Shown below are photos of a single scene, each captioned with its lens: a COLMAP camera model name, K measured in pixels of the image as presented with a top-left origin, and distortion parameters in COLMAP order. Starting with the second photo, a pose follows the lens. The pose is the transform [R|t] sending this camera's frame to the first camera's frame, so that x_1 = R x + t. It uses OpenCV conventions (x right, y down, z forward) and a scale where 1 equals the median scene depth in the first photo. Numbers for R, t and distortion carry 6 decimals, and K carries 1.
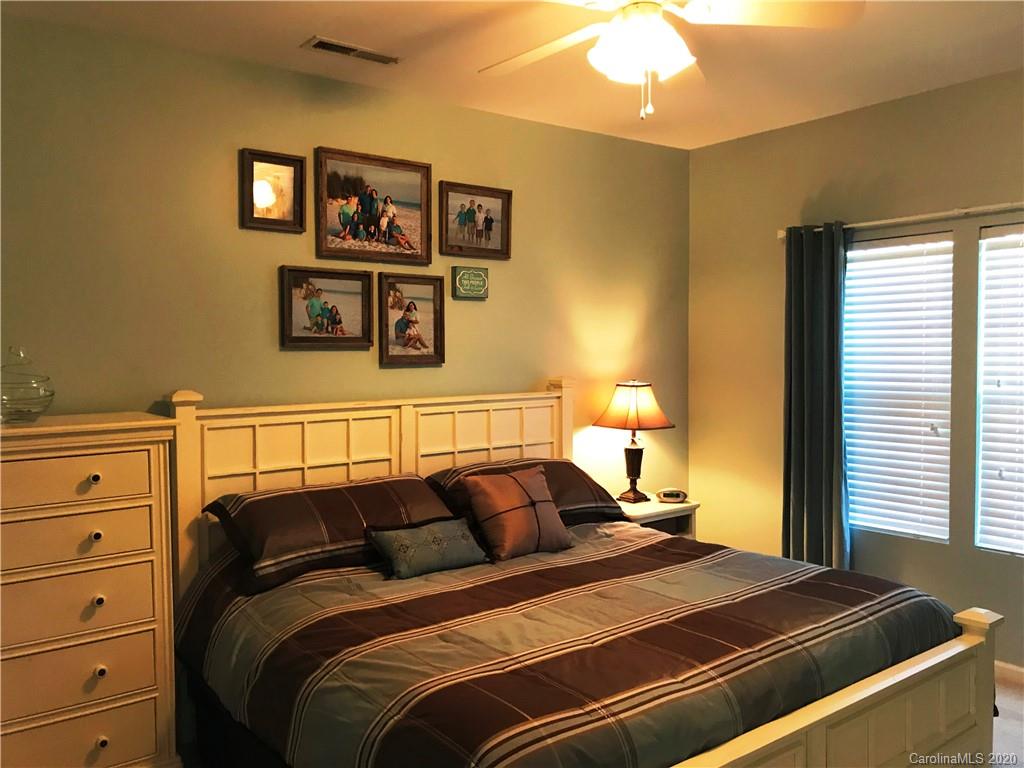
lens RADIAL K [[854.1, 0, 516.2], [0, 854.1, 379.3], [0, 0, 1]] dist [0.083672, -0.158536]
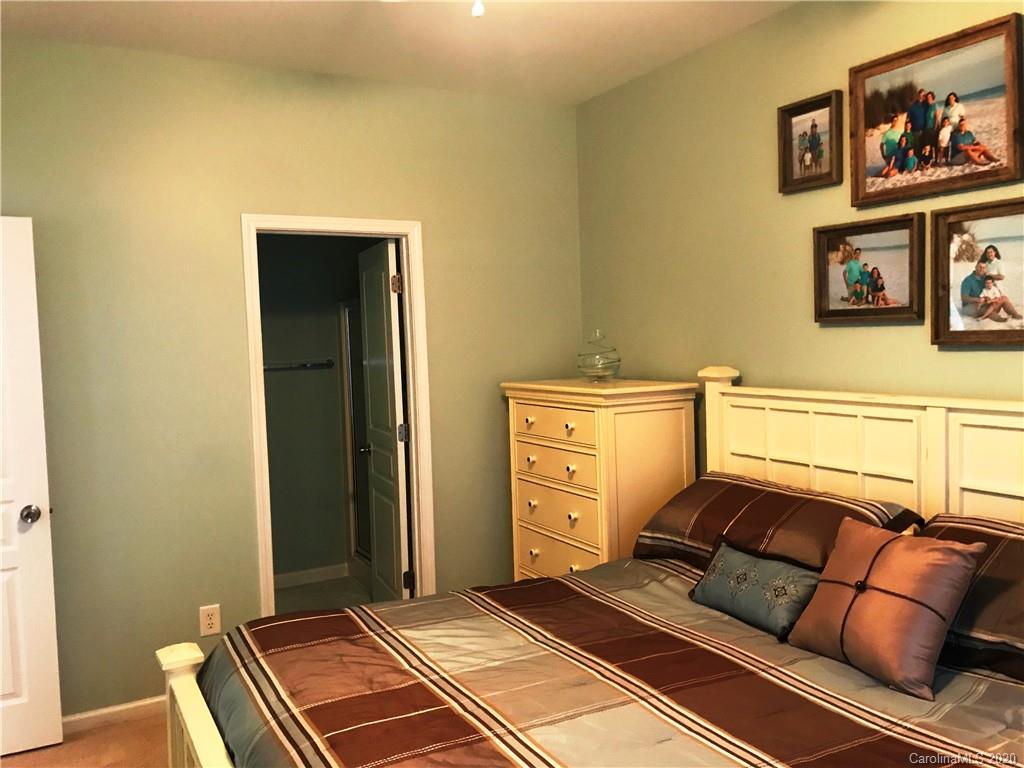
lens RADIAL K [[854.1, 0, 516.2], [0, 854.1, 379.3], [0, 0, 1]] dist [0.083672, -0.158536]
pose [[-0.177019, 0.061504, -0.982284, 0.596902], [-0.004145, 0.997990, 0.063234, -0.032715], [0.984199, 0.015265, -0.176408, 0.804441]]
